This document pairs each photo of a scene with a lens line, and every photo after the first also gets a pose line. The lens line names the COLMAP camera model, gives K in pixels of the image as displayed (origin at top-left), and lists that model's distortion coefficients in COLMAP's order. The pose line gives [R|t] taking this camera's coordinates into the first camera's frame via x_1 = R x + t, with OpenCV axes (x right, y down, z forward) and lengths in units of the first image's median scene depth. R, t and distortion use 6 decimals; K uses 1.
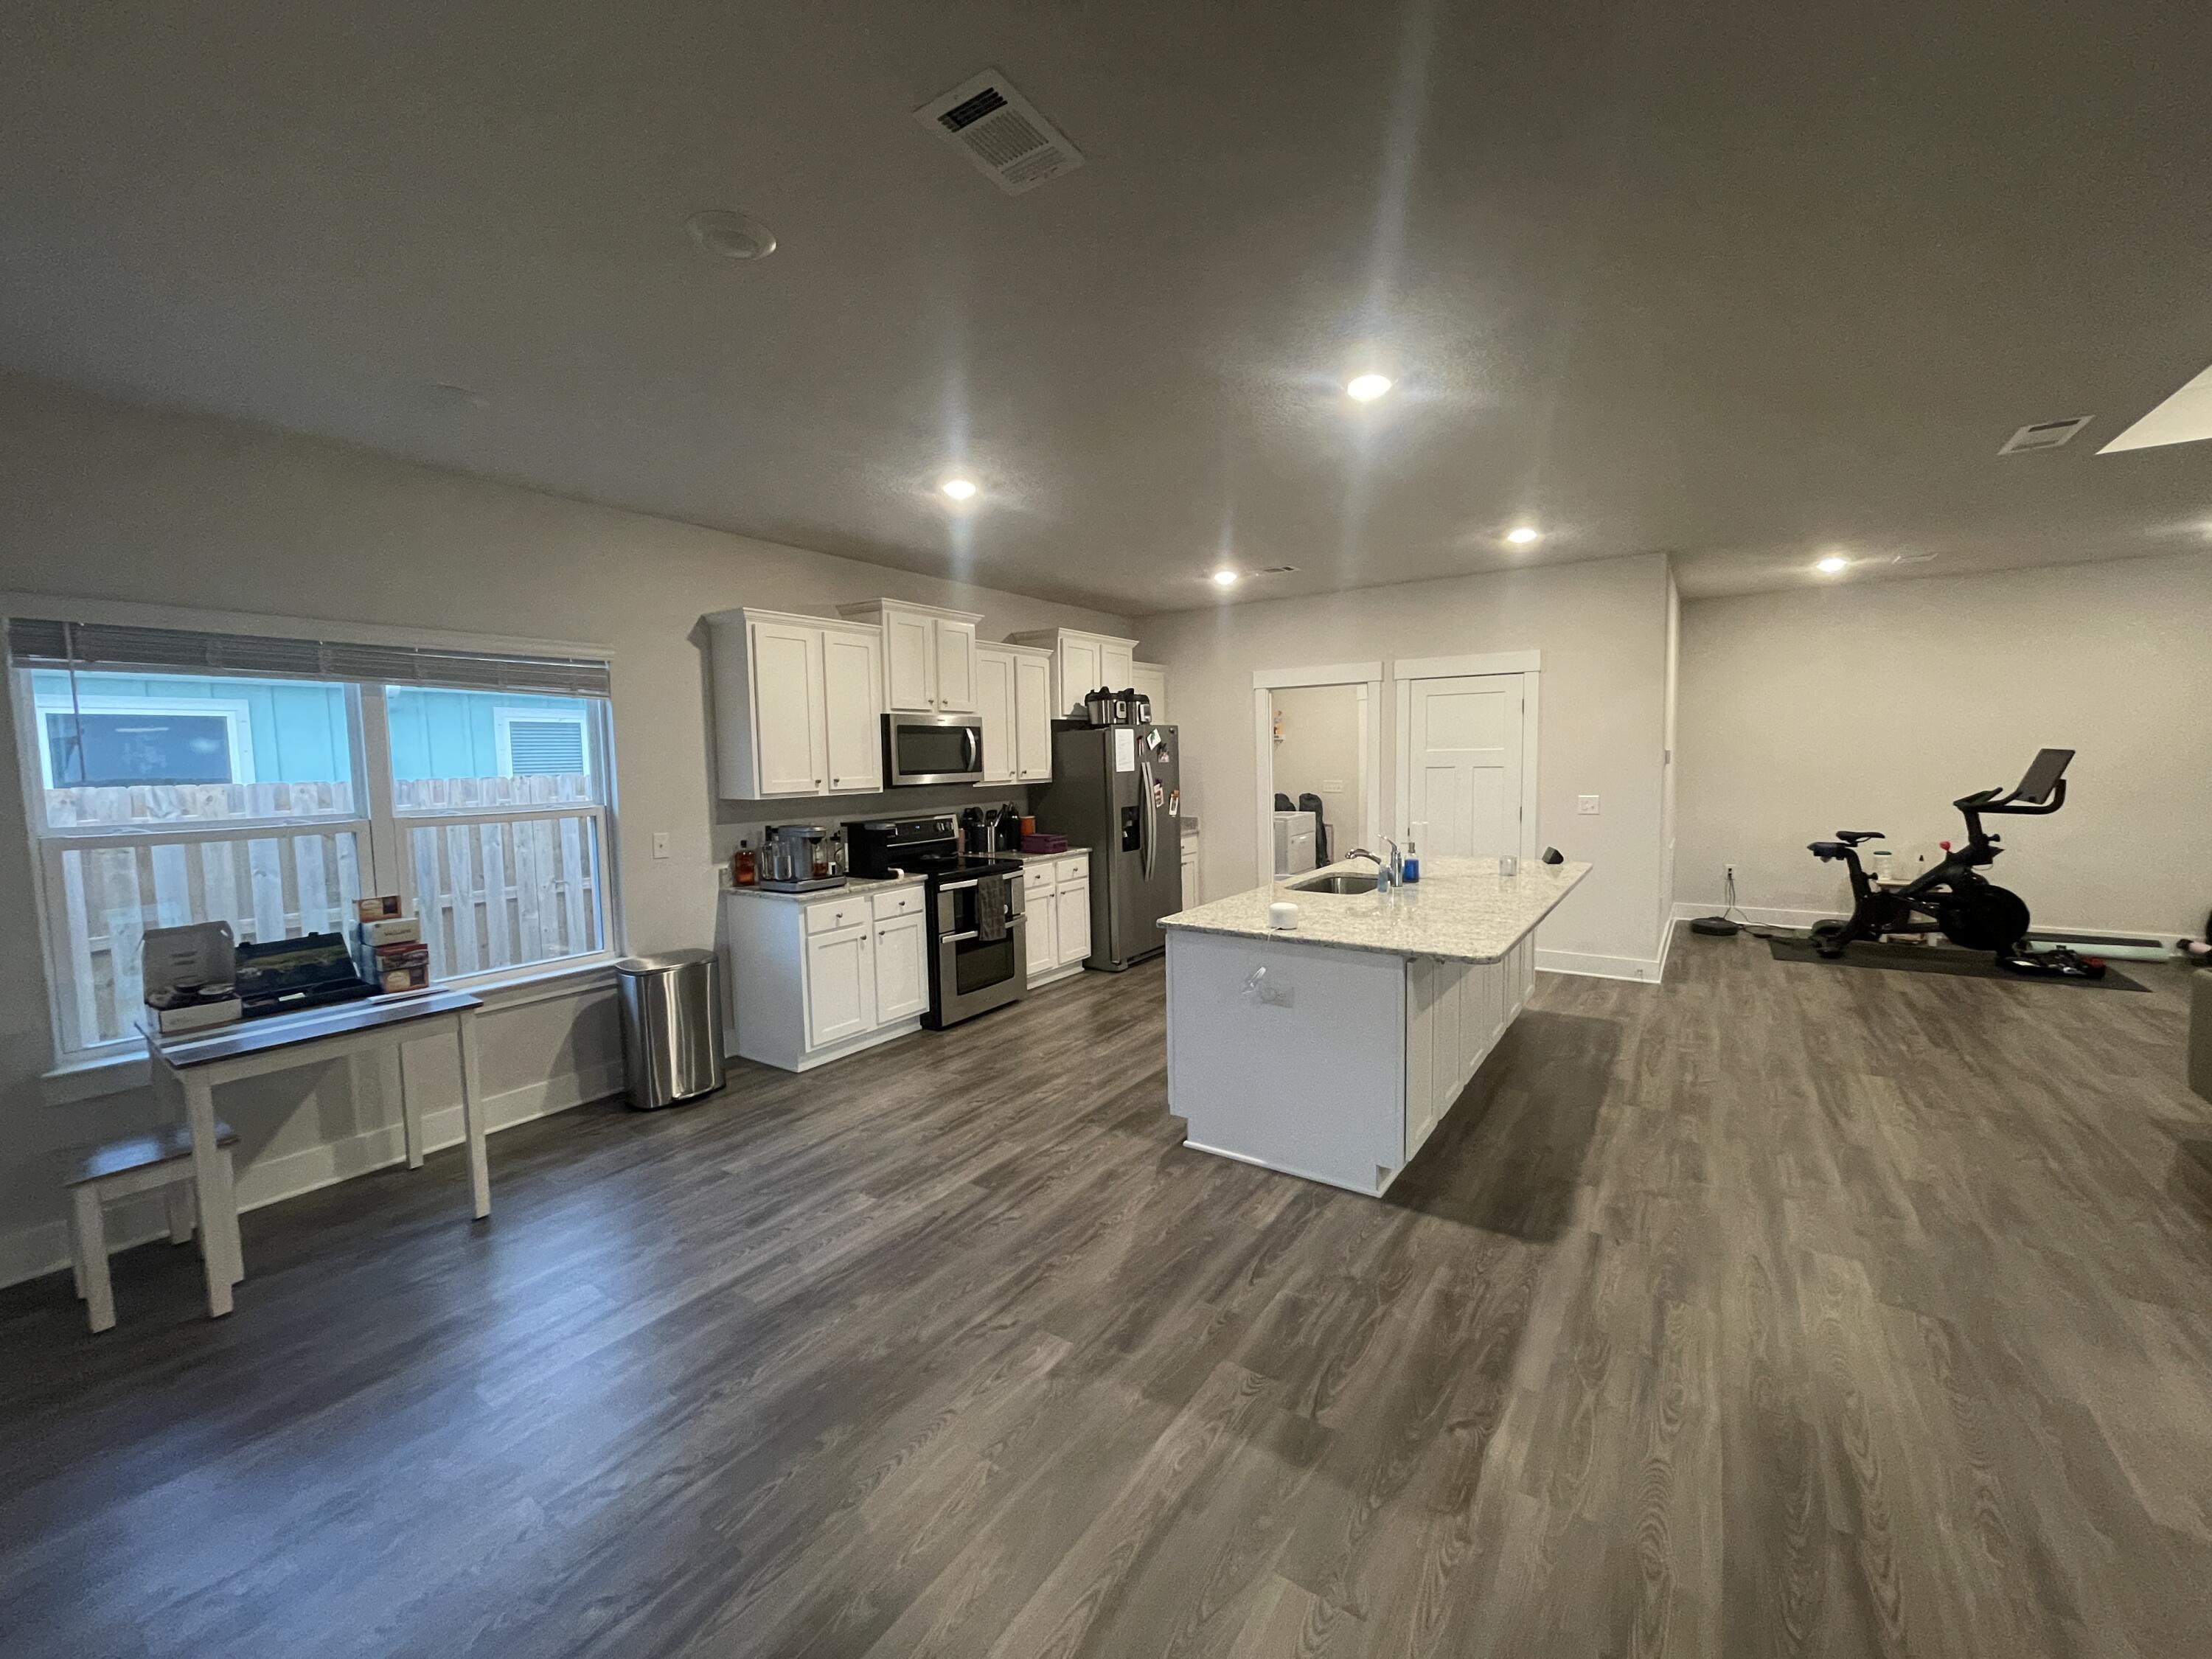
lens RADIAL K [[891.0, 0, 1098.4], [0, 891.0, 826.8], [0, 0, 1]] dist [0.001203, 0.000208]
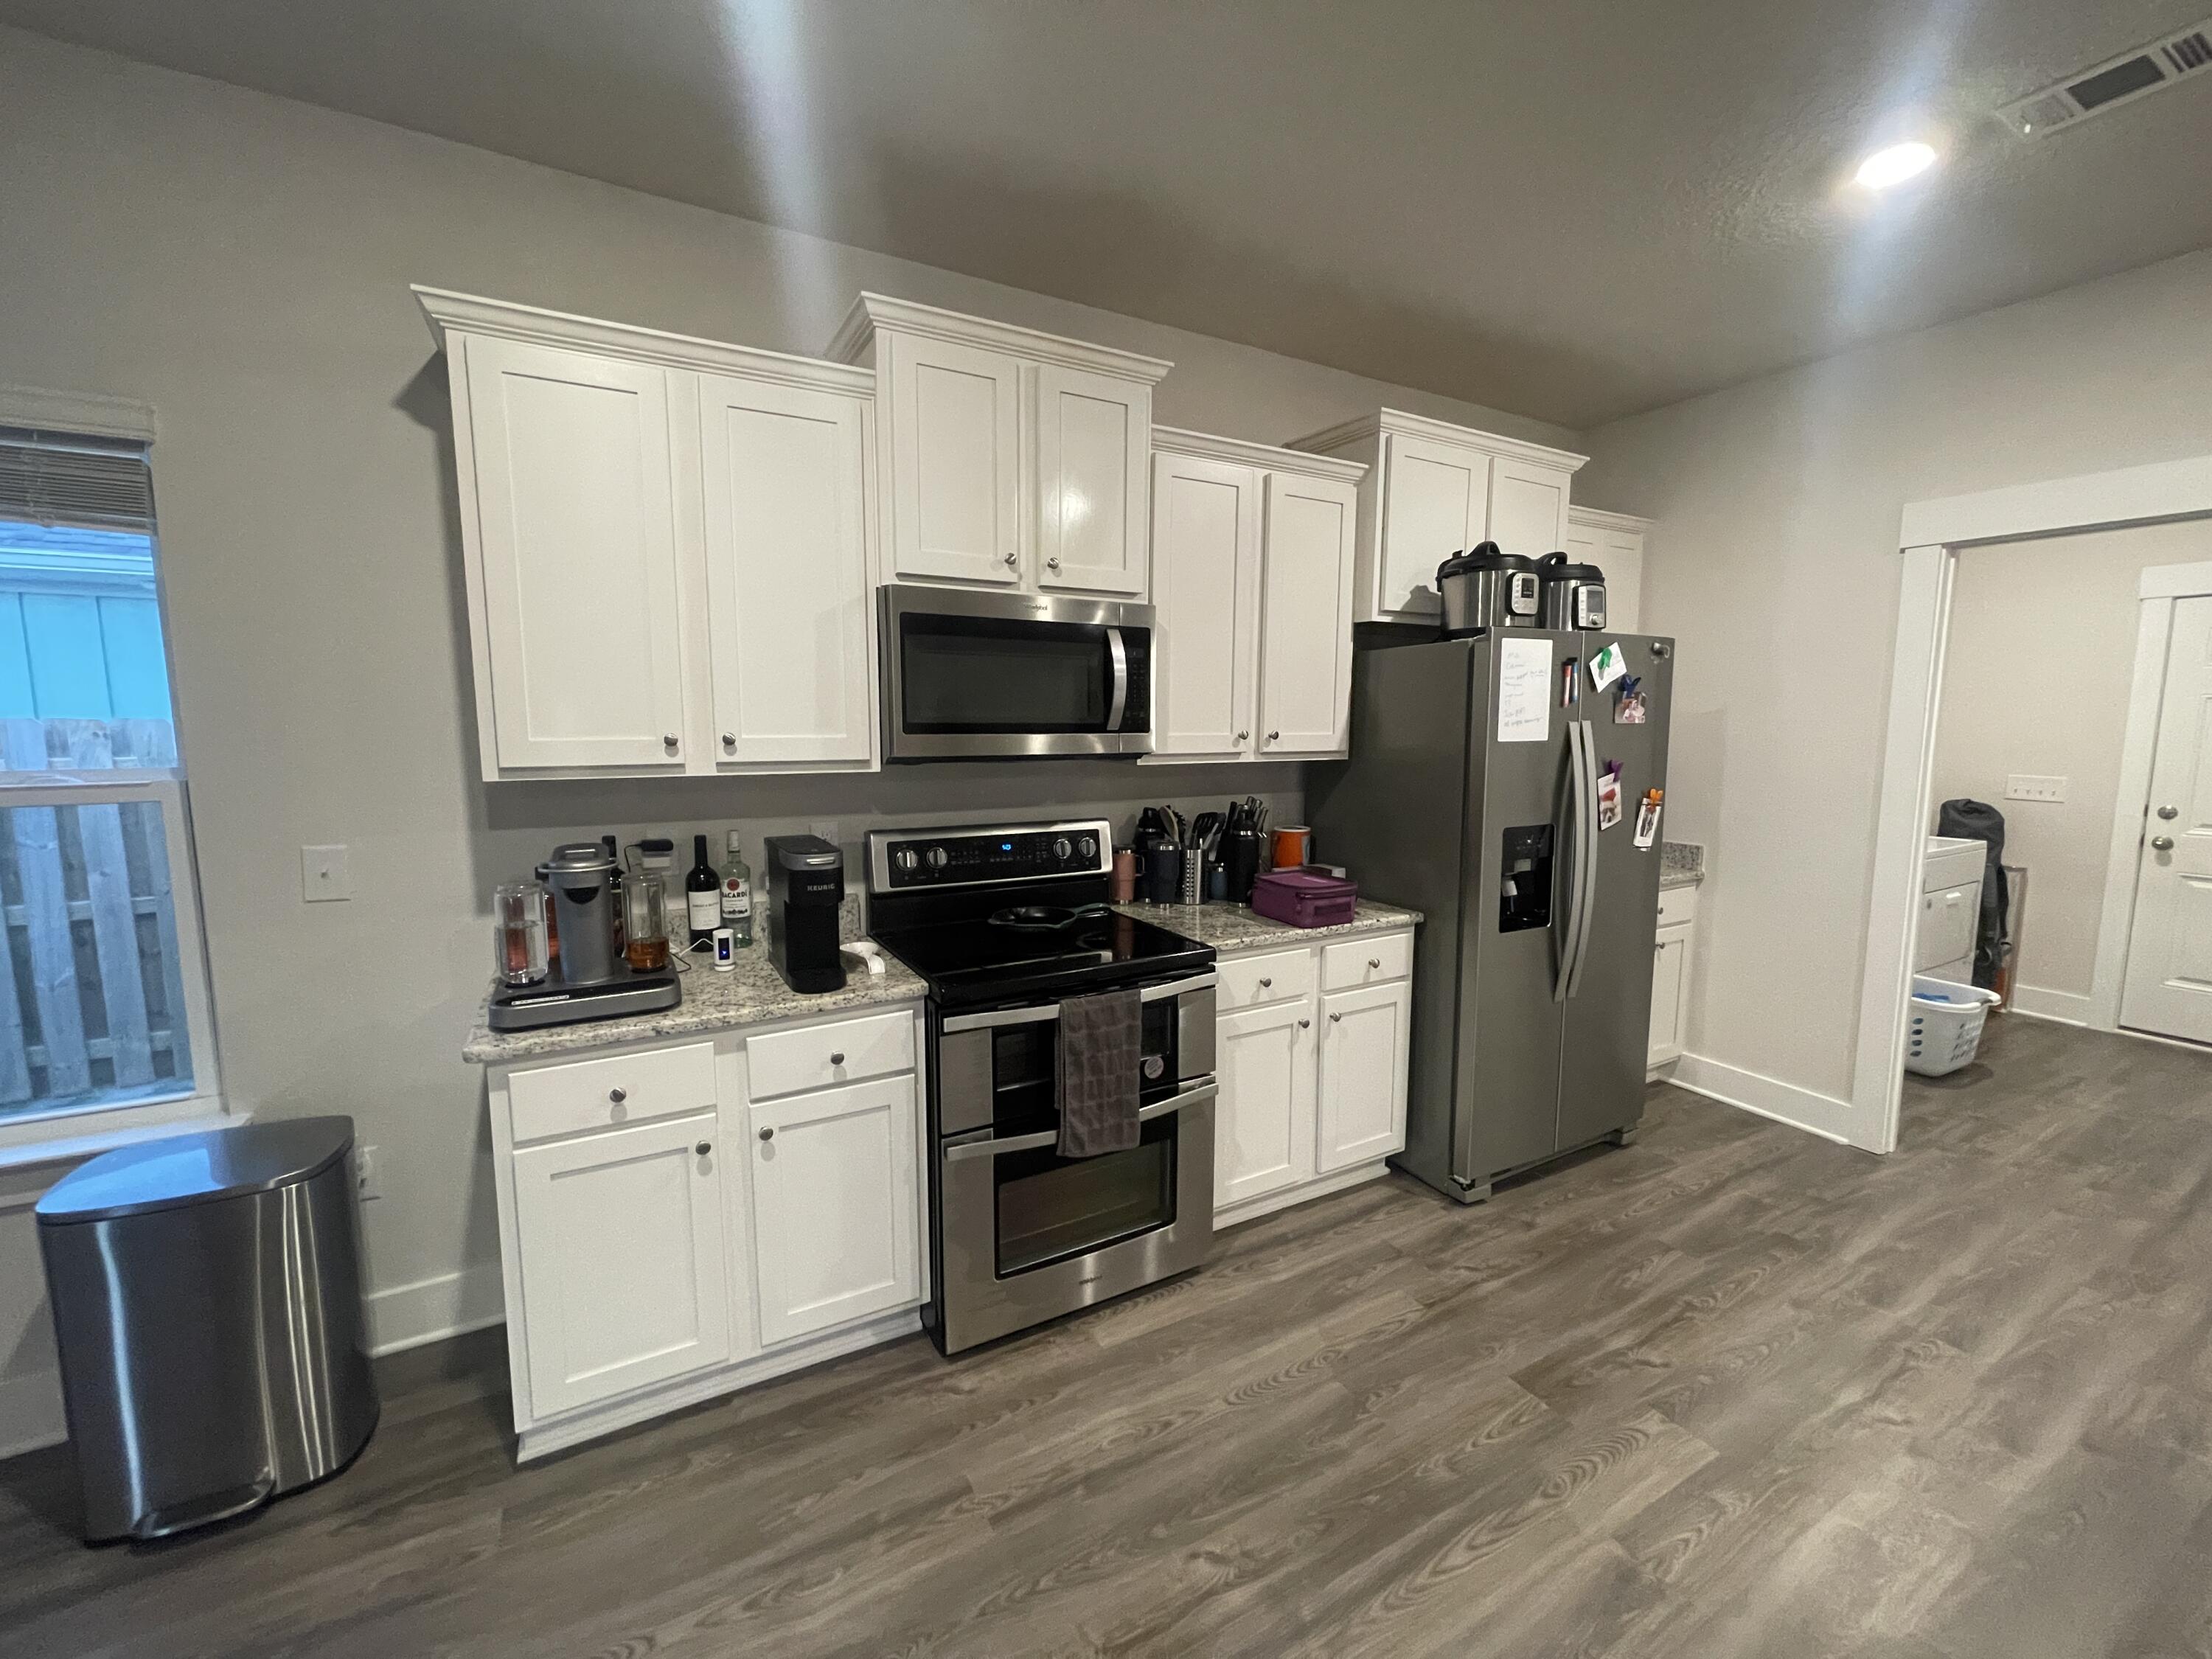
lens RADIAL K [[891.0, 0, 1098.4], [0, 891.0, 826.8], [0, 0, 1]] dist [0.001203, 0.000208]
pose [[0.896910, 0.076178, -0.435602, 0.050415], [-0.057156, 0.996758, 0.056630, -0.047122], [0.438504, -0.025895, 0.898356, 0.728853]]
